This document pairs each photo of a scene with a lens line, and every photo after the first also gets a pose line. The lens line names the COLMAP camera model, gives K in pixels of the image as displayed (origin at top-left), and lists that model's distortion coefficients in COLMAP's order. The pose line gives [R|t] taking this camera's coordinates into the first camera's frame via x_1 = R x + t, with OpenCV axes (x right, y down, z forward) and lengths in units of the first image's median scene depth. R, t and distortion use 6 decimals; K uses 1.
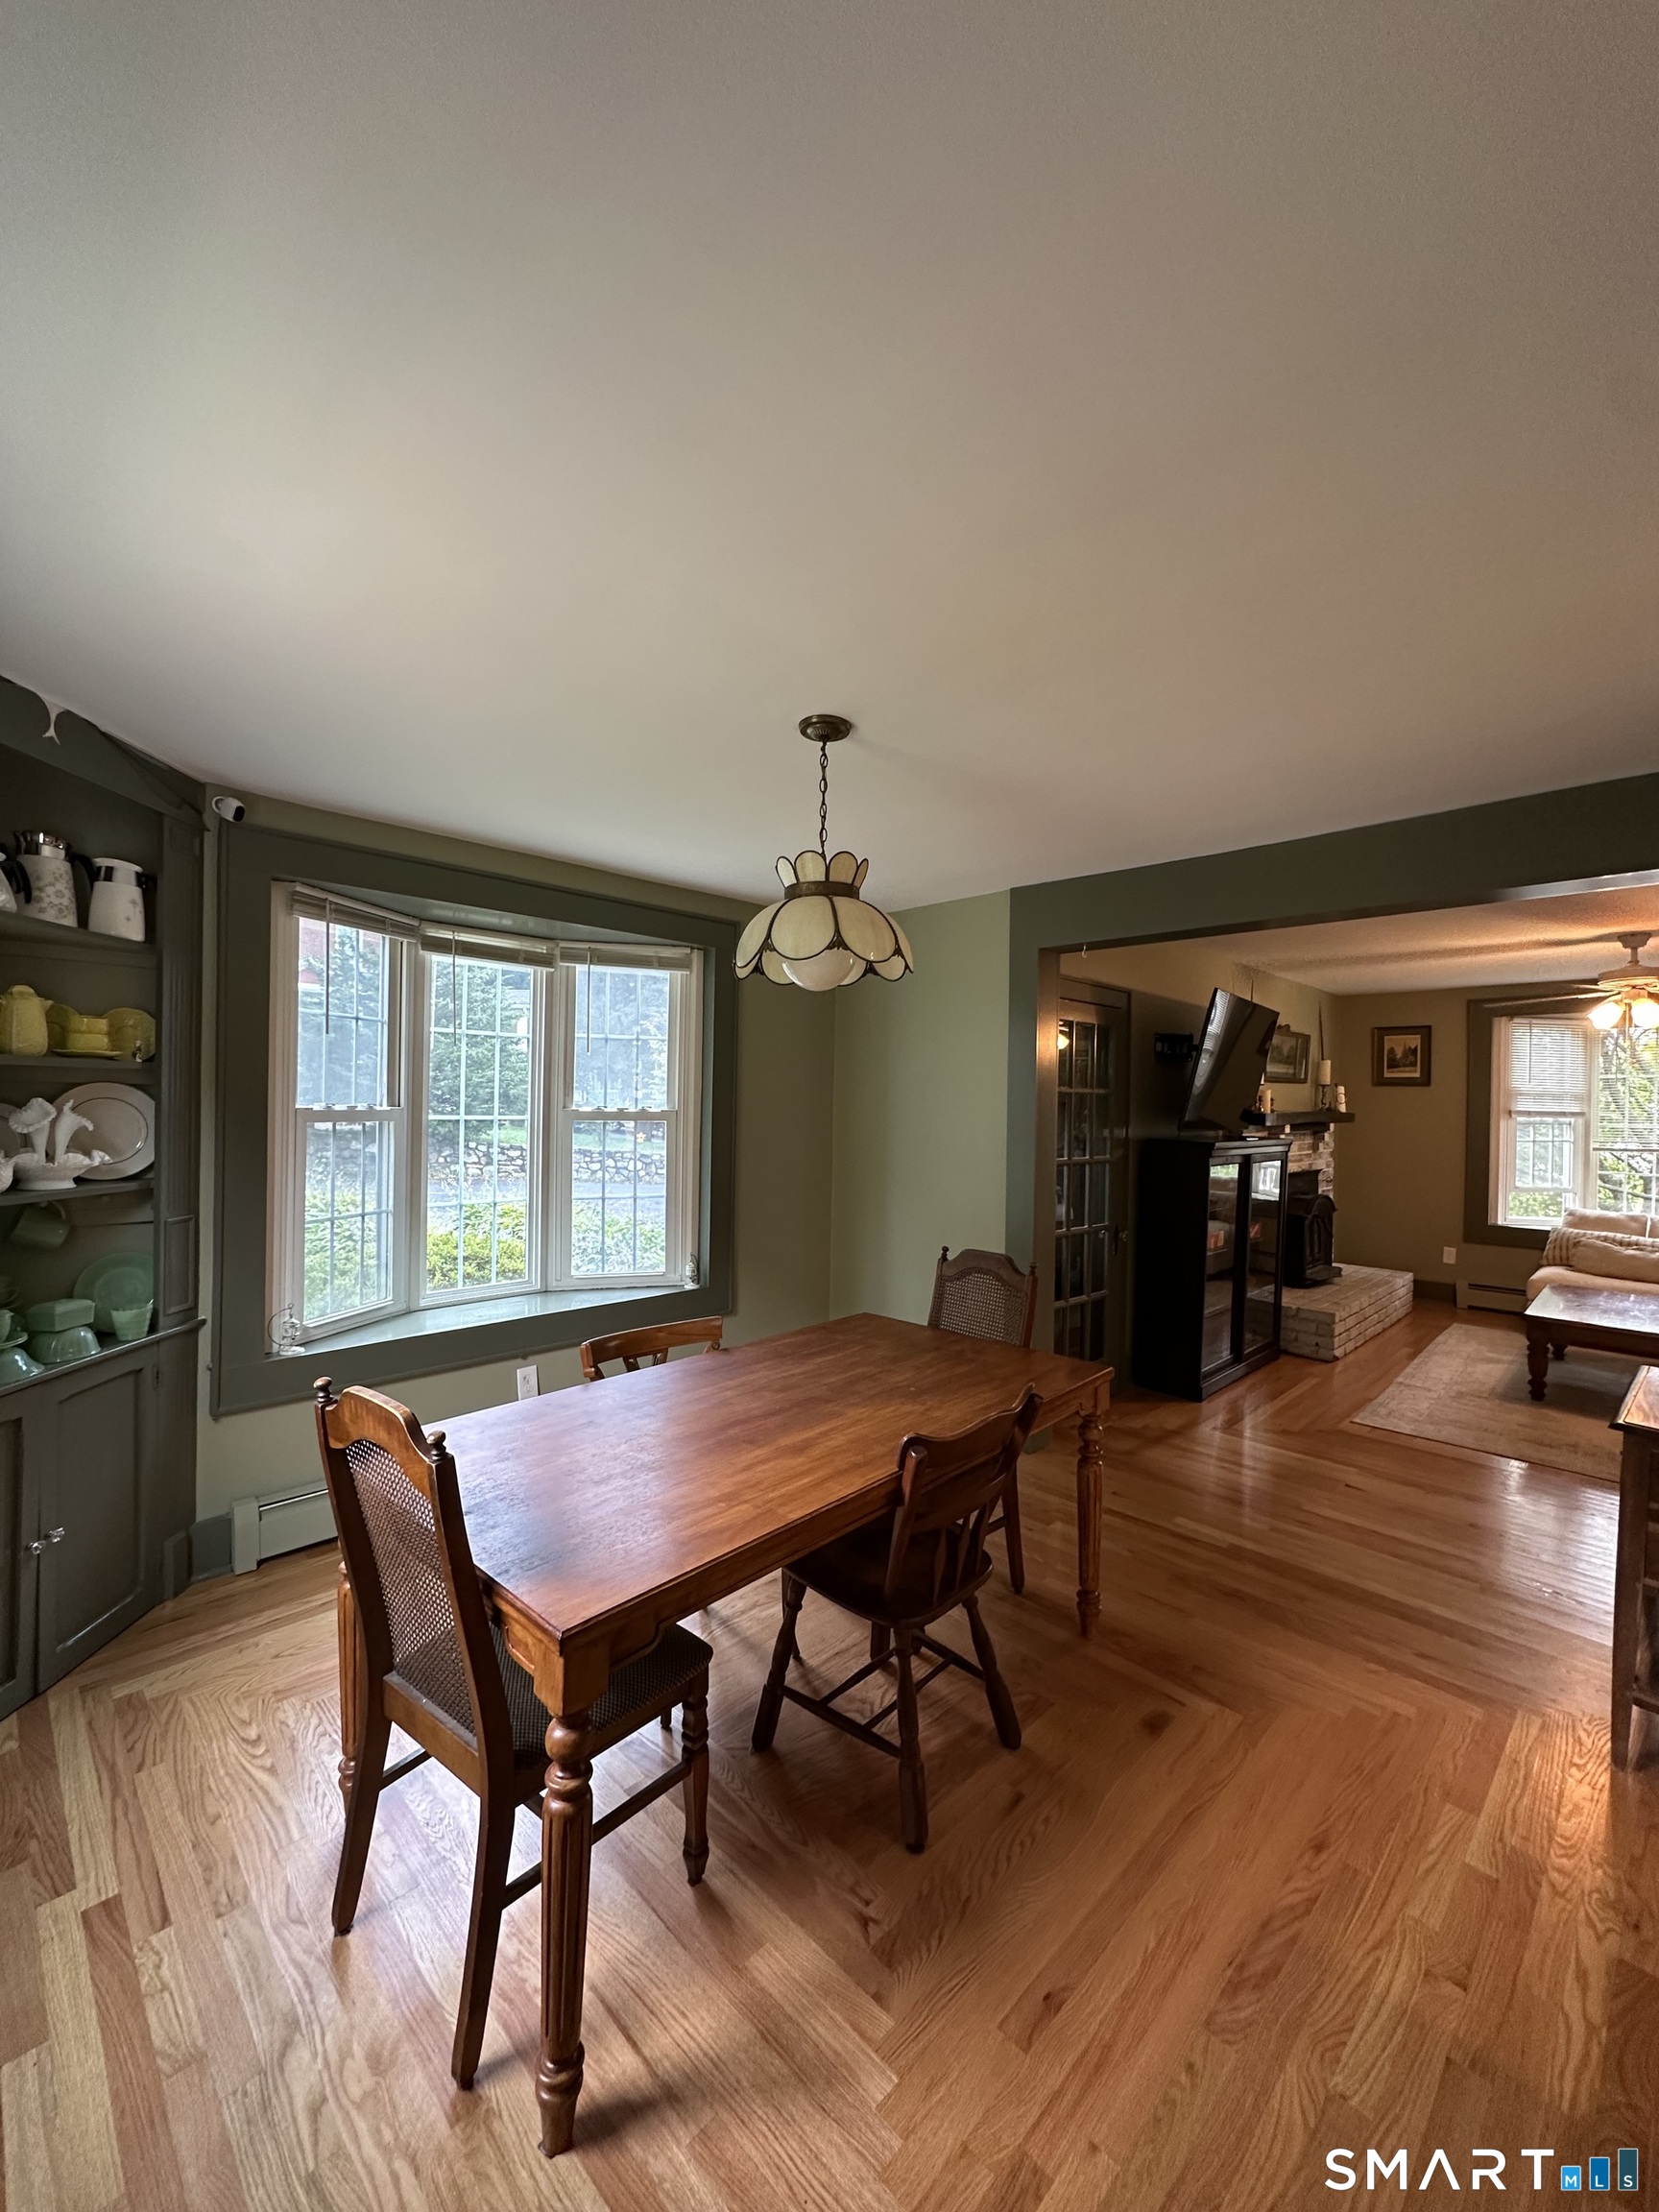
lens RADIAL K [[874.9, 0, 826.2], [0, 874.9, 1112.0], [0, 0, 1]] dist [-0.002798, 0.000311]
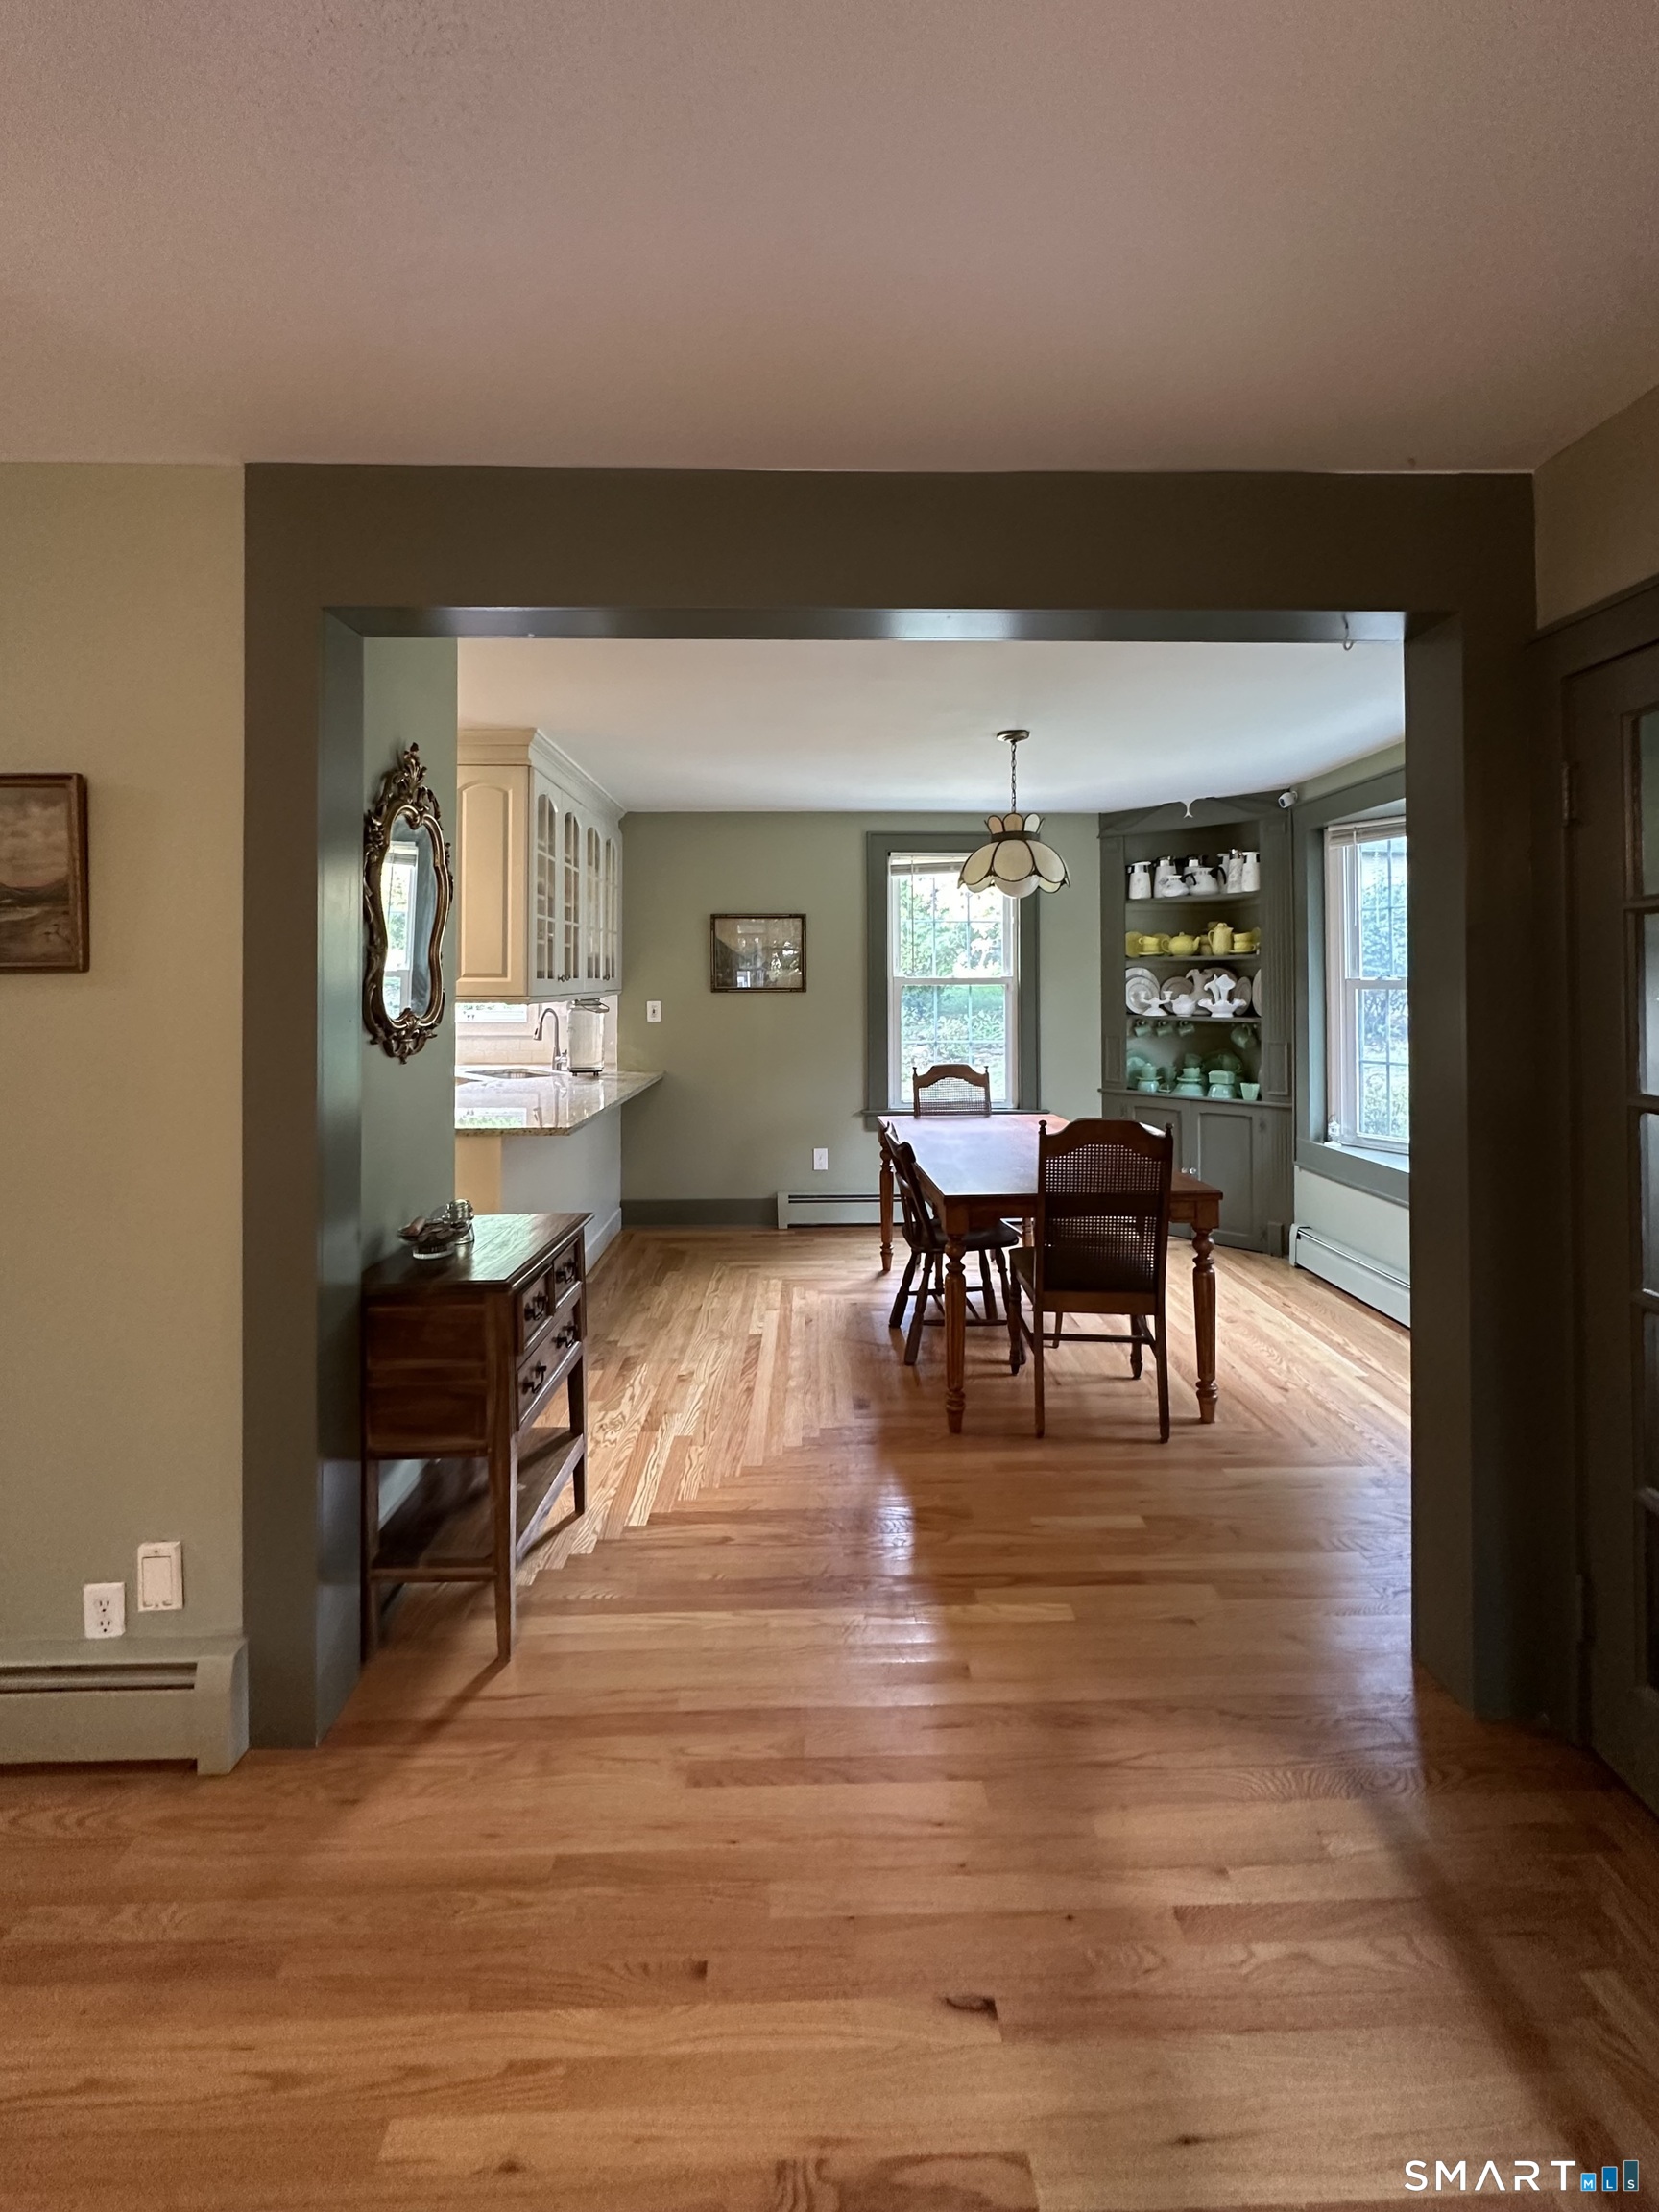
lens RADIAL K [[920.1, 0, 827.3], [0, 920.1, 975.9], [0, 0, 1]] dist [0.001685, -0.000113]
pose [[-0.690559, -0.021299, -0.722963, 1.257357], [-0.008358, 0.999735, -0.021470, 0.038341], [0.723228, -0.008784, -0.690554, 1.667850]]
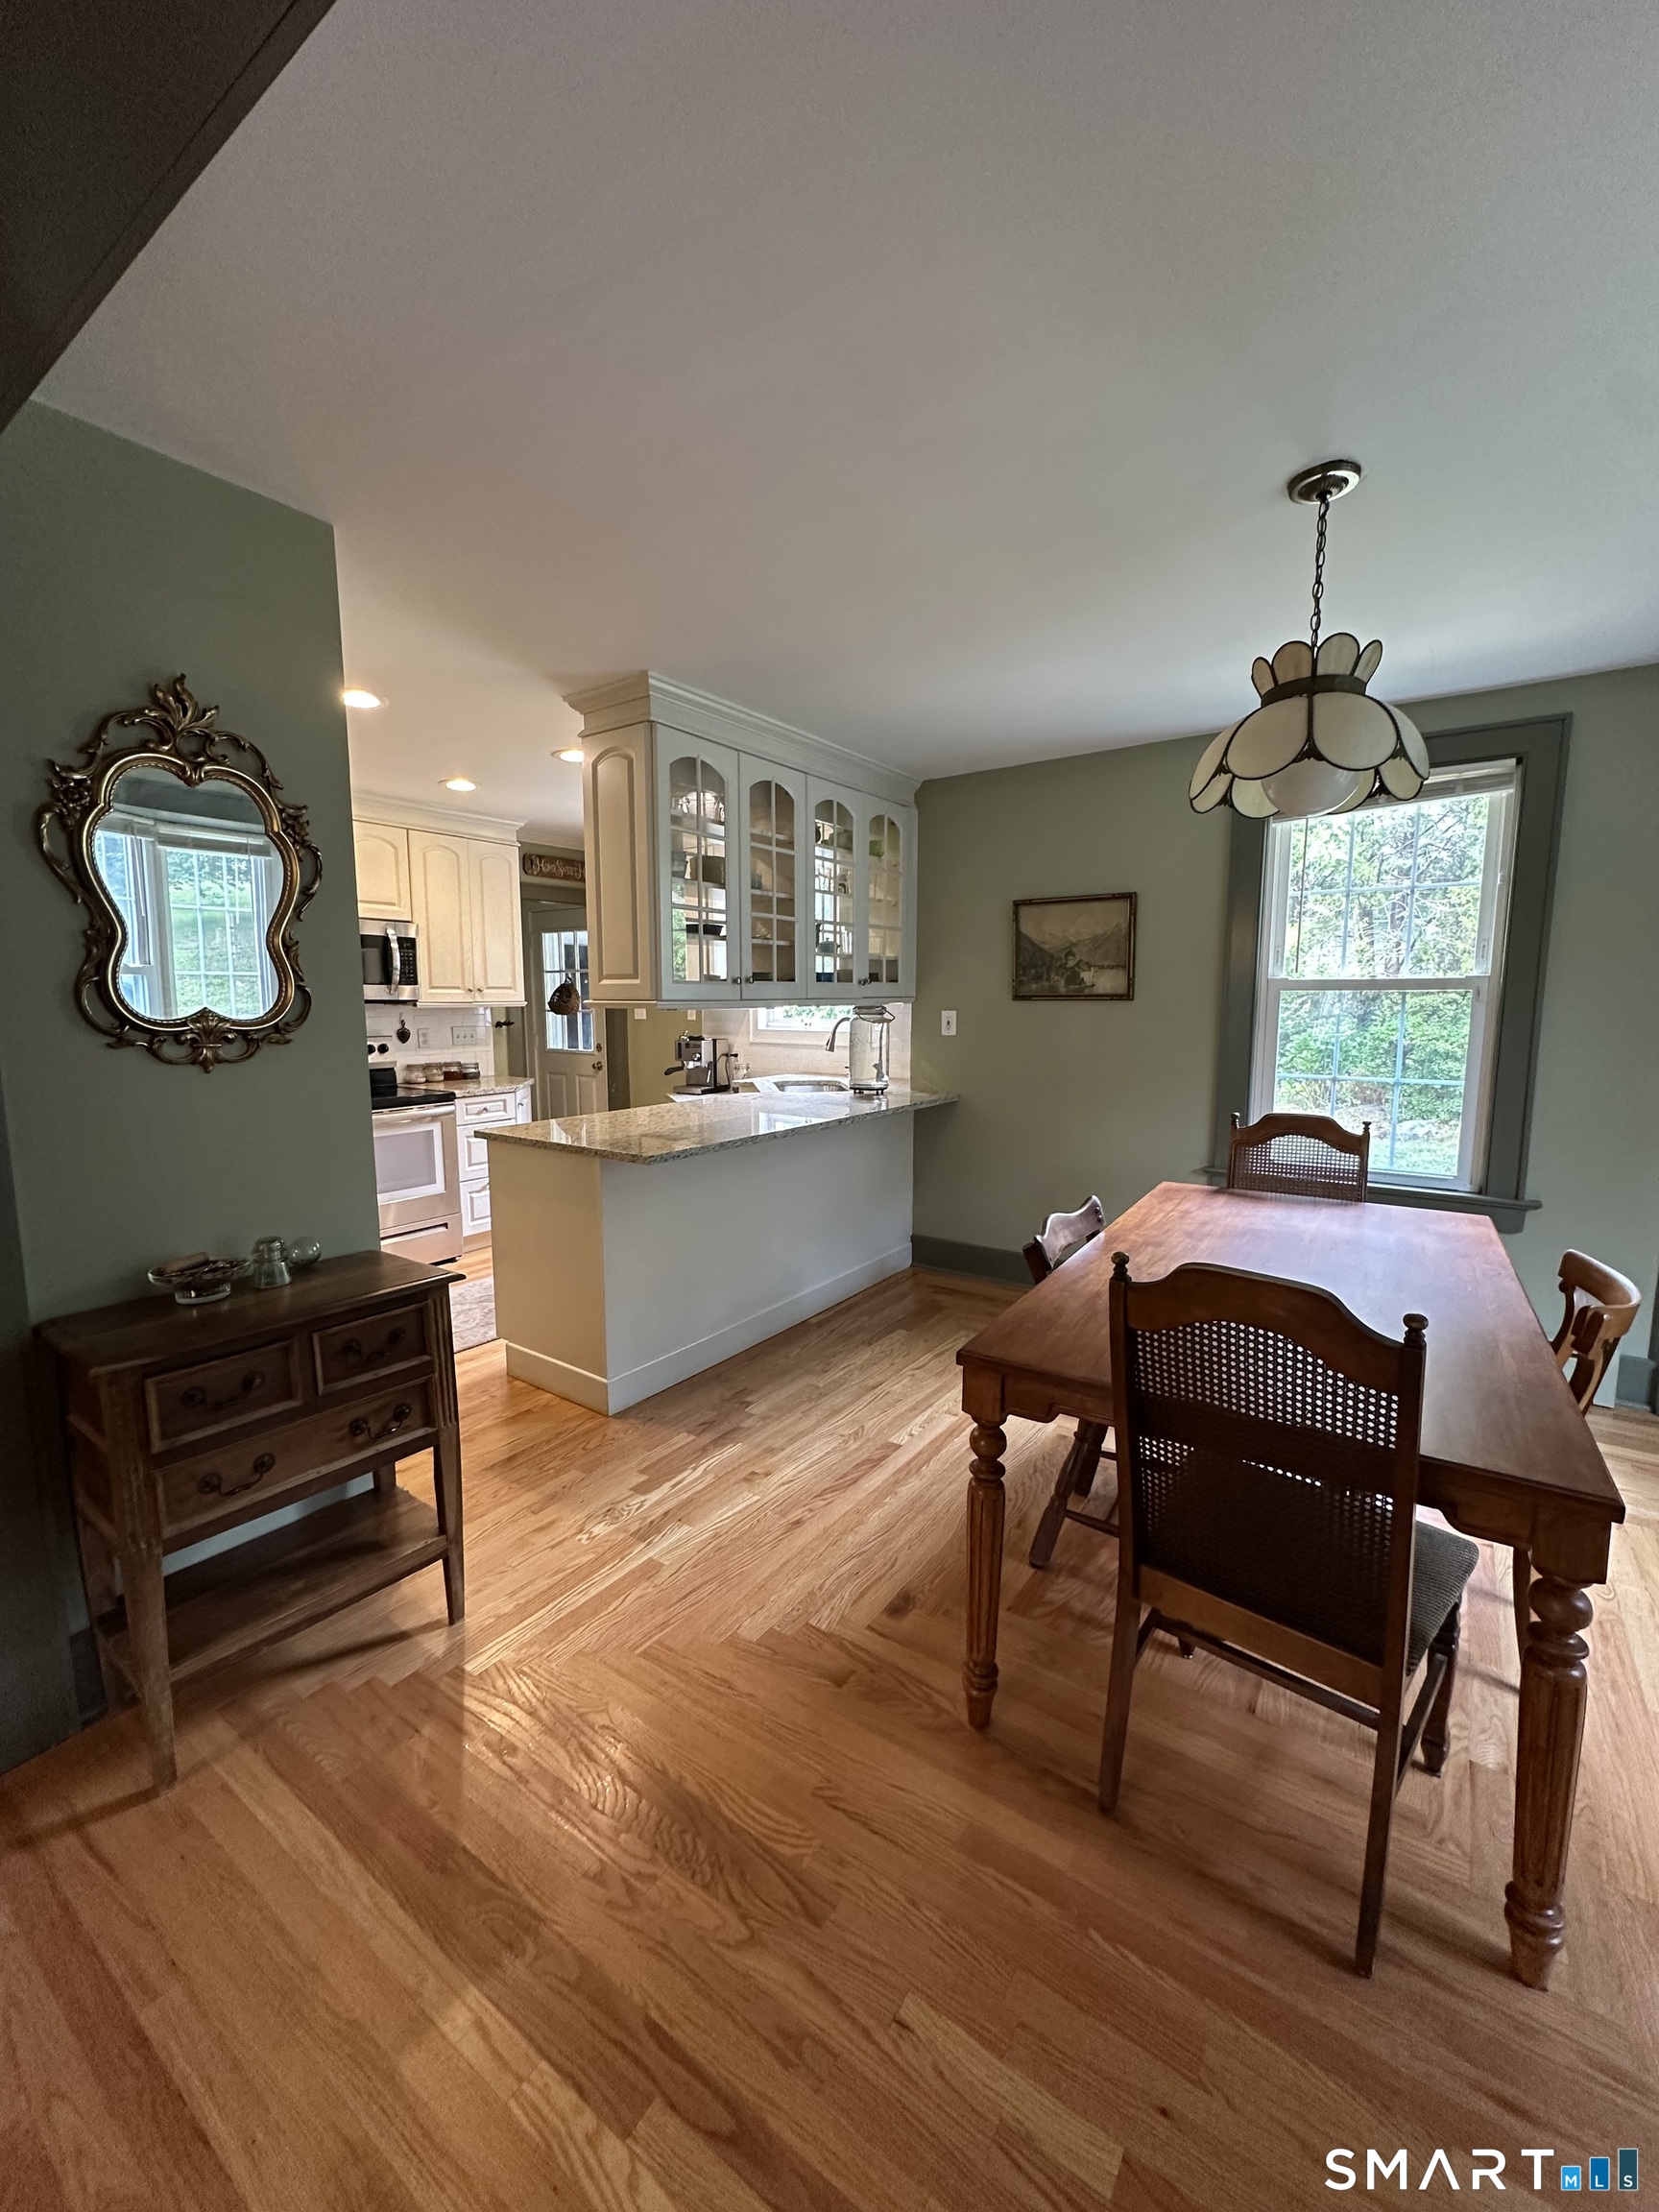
lens RADIAL K [[874.9, 0, 825.9], [0, 874.9, 1107.7], [0, 0, 1]] dist [-0.002798, 0.000311]
pose [[-0.984878, 0.004897, -0.173180, 0.521767], [-0.016131, 0.992667, 0.119804, 0.041646], [0.172497, 0.120786, -0.977576, 1.553432]]
